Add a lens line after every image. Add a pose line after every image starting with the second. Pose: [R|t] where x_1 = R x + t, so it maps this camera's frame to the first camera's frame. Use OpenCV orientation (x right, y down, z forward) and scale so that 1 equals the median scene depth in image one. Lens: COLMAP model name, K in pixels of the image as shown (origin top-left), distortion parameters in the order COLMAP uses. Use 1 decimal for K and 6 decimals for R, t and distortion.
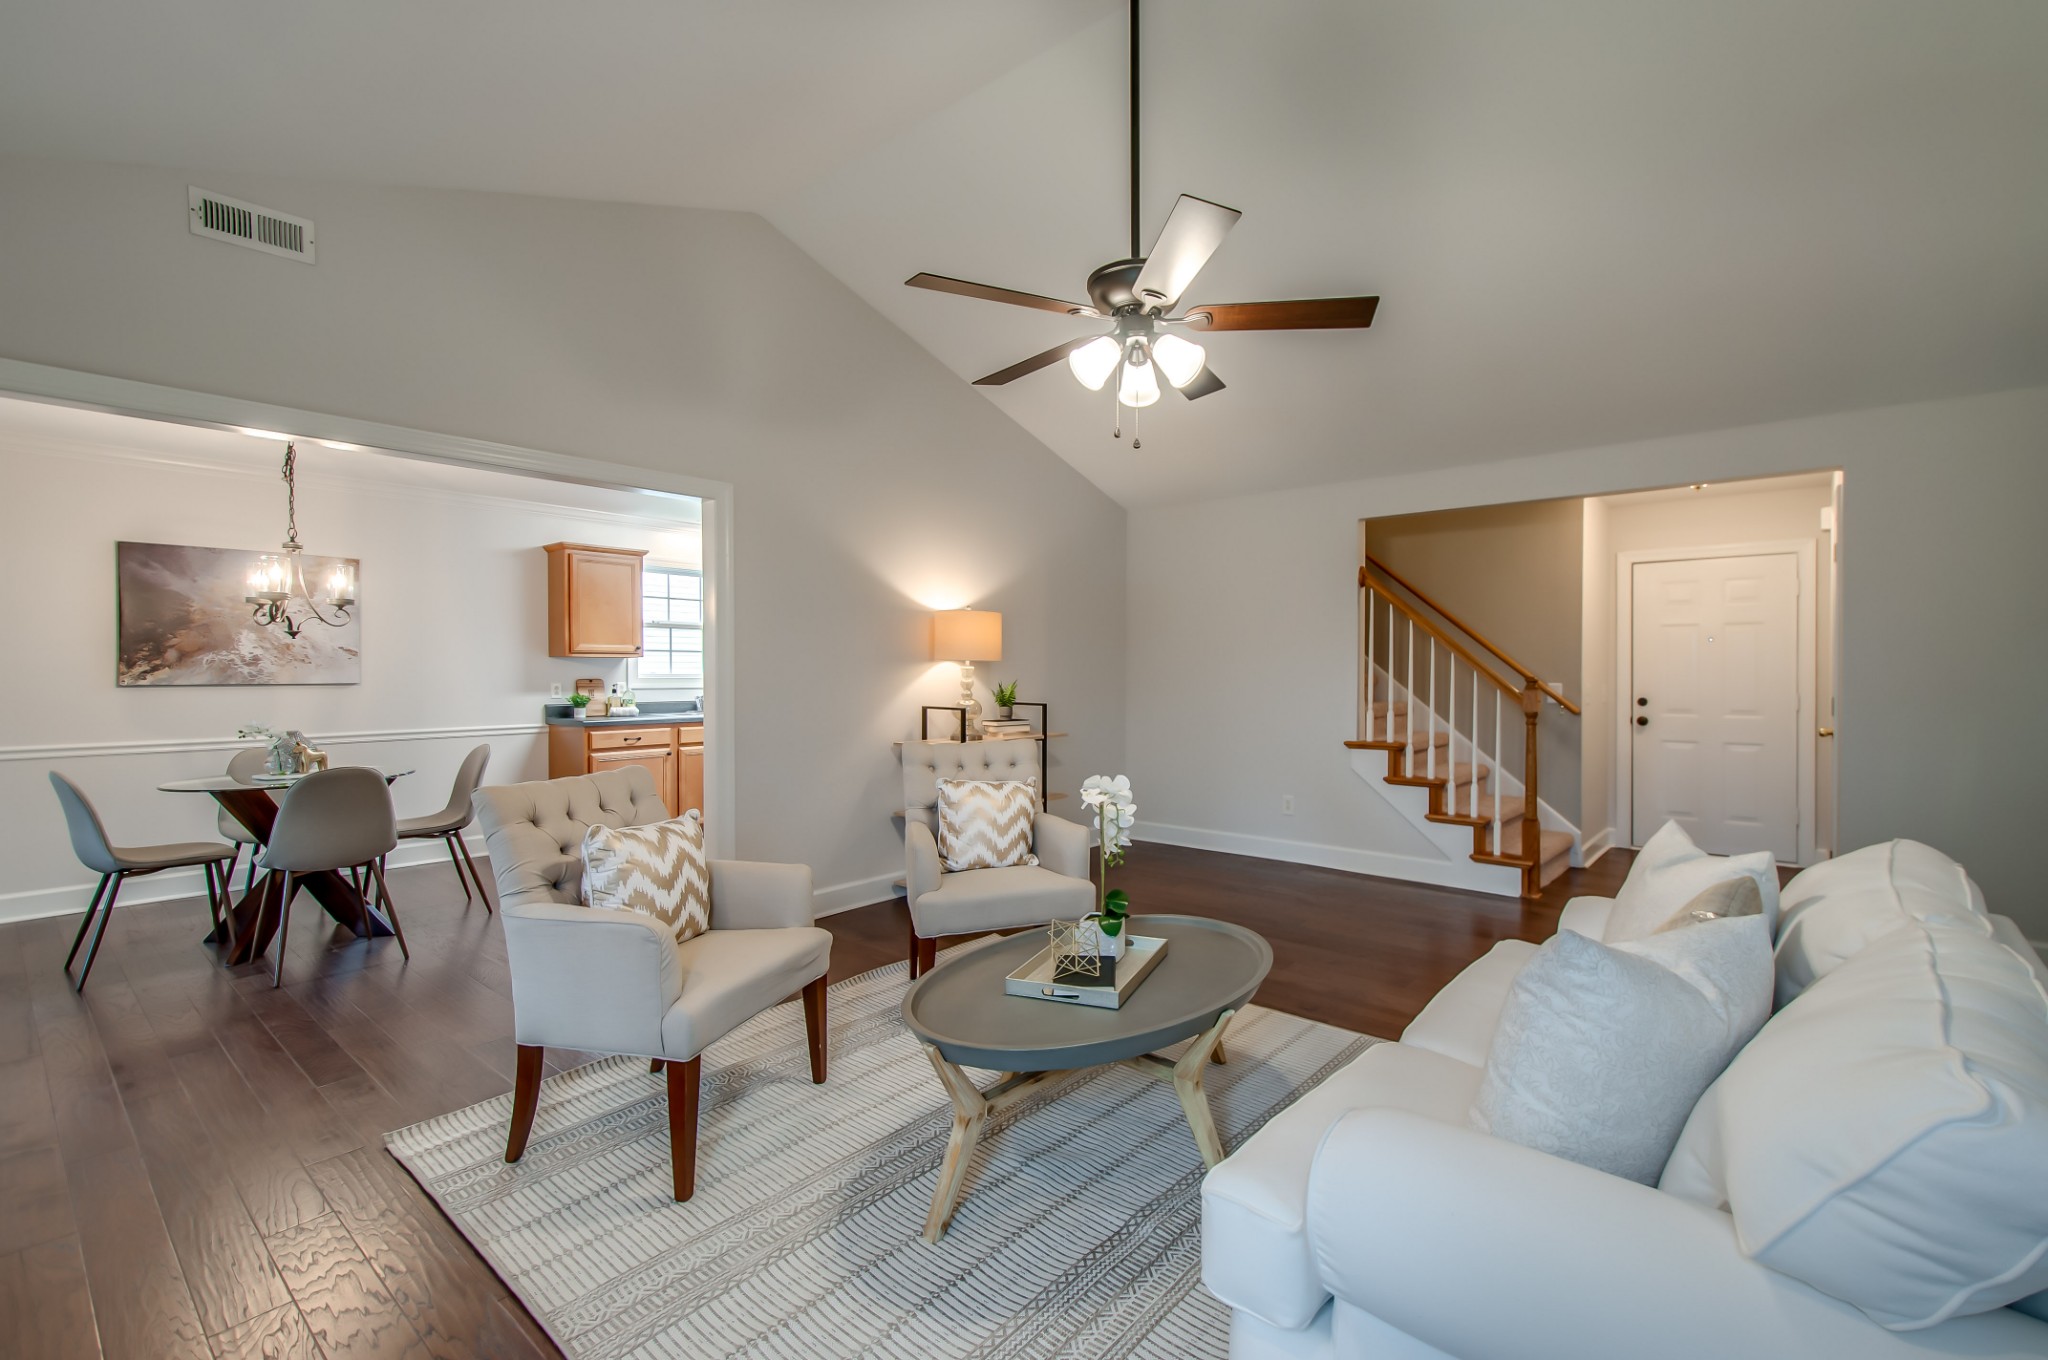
lens RADIAL K [[898.5, 0, 1088.9], [0, 898.5, 679.9], [0, 0, 1]] dist [0.022588, -0.000012]
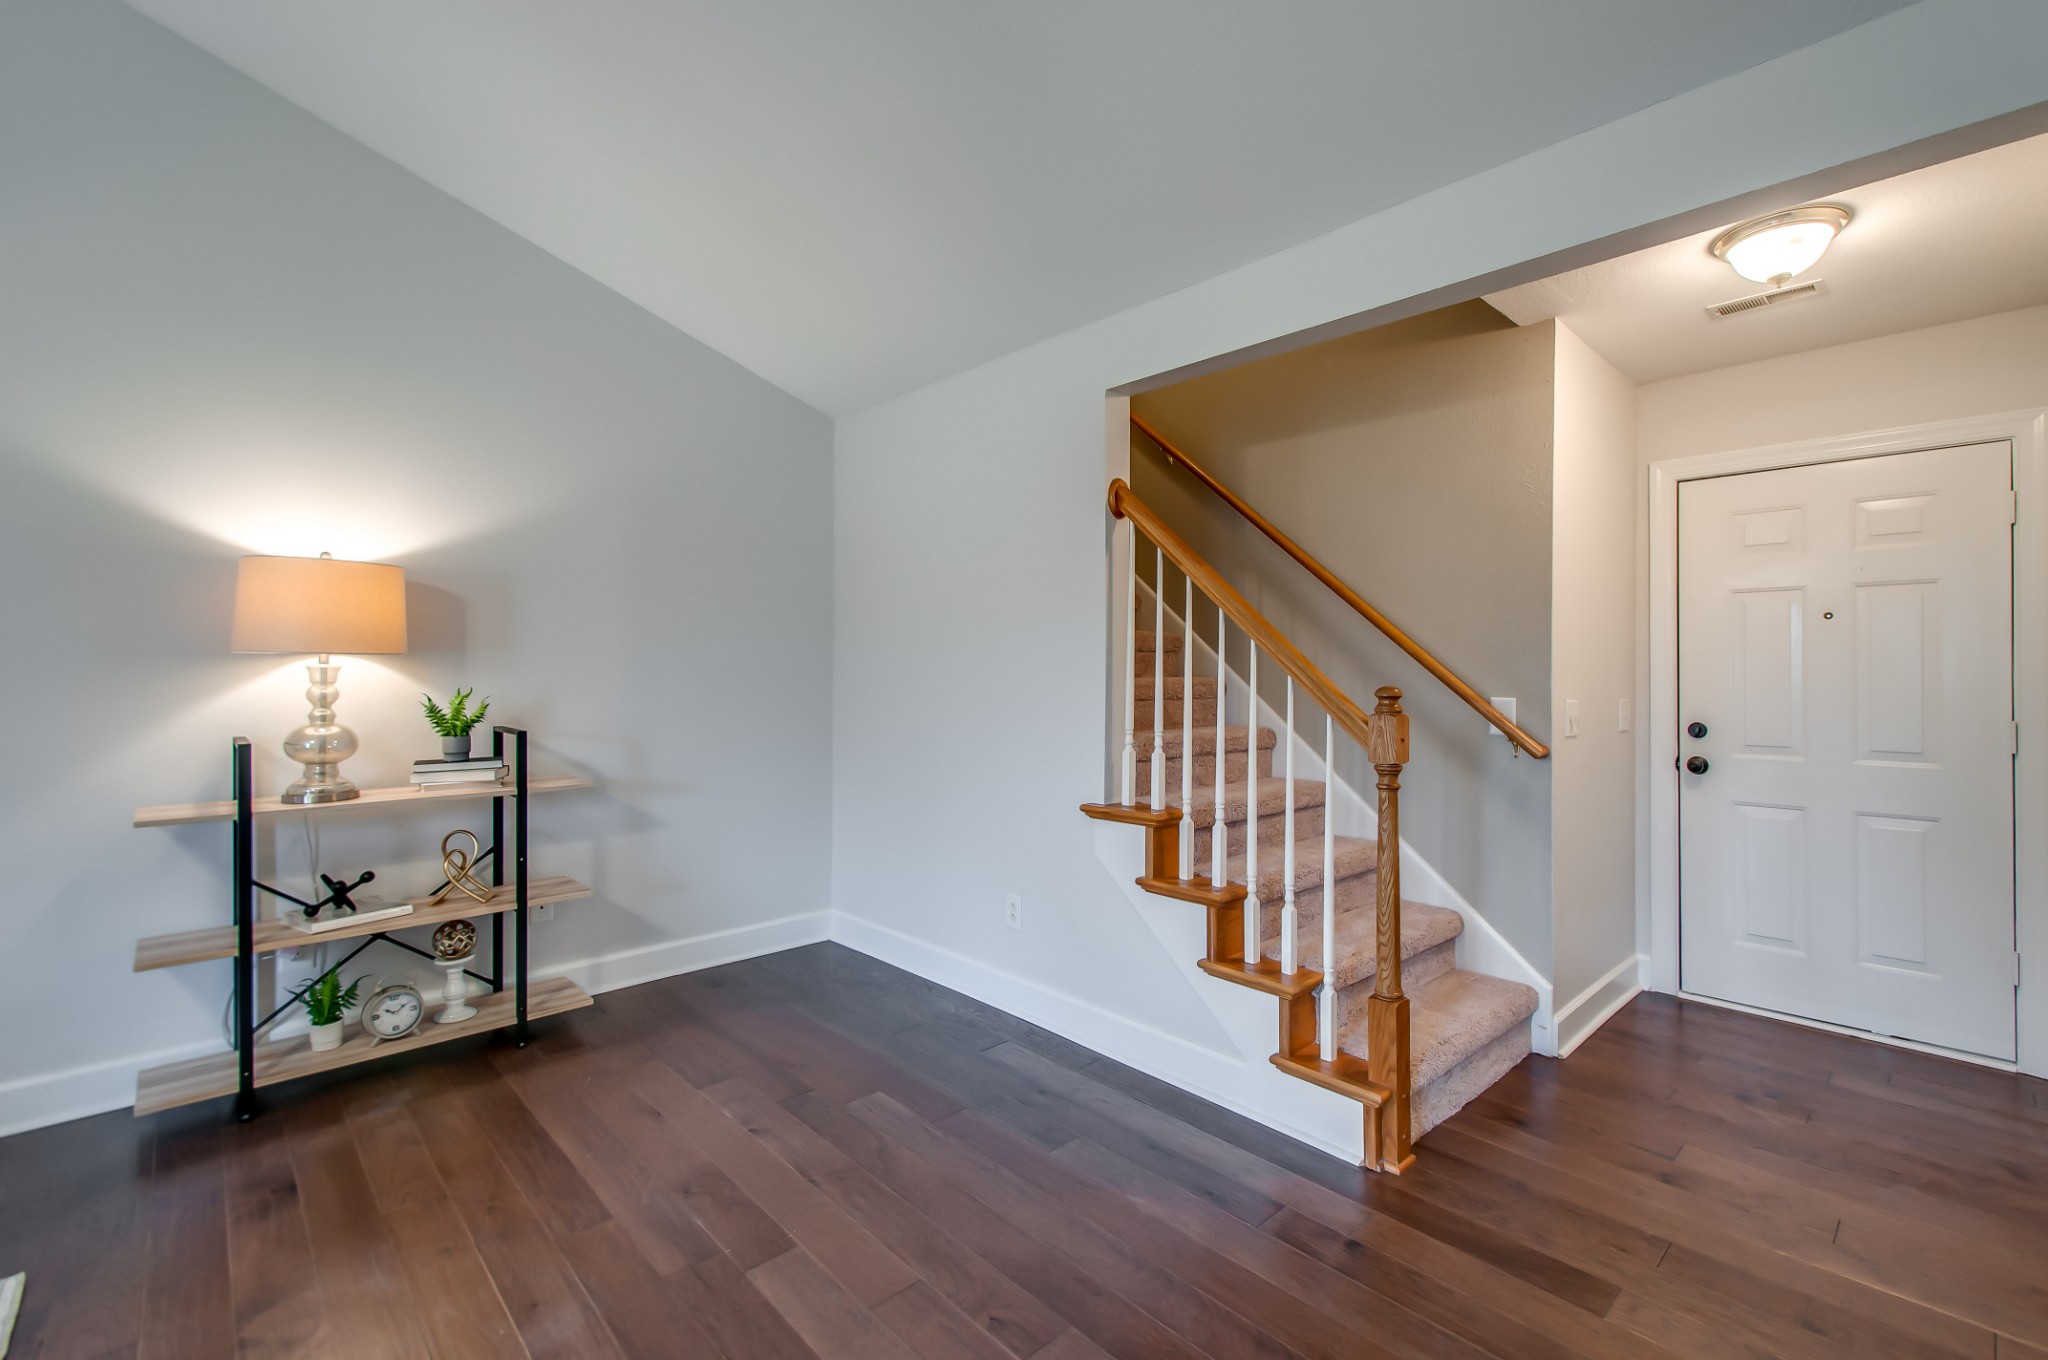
lens RADIAL K [[898.5, 0, 1088.9], [0, 898.5, 679.9], [0, 0, 1]] dist [0.022588, -0.000012]
pose [[0.993790, 0.000524, -0.111272, 0.348923], [-0.001614, 0.999952, -0.009707, -0.000676], [0.111261, 0.009826, 0.993743, 0.469408]]
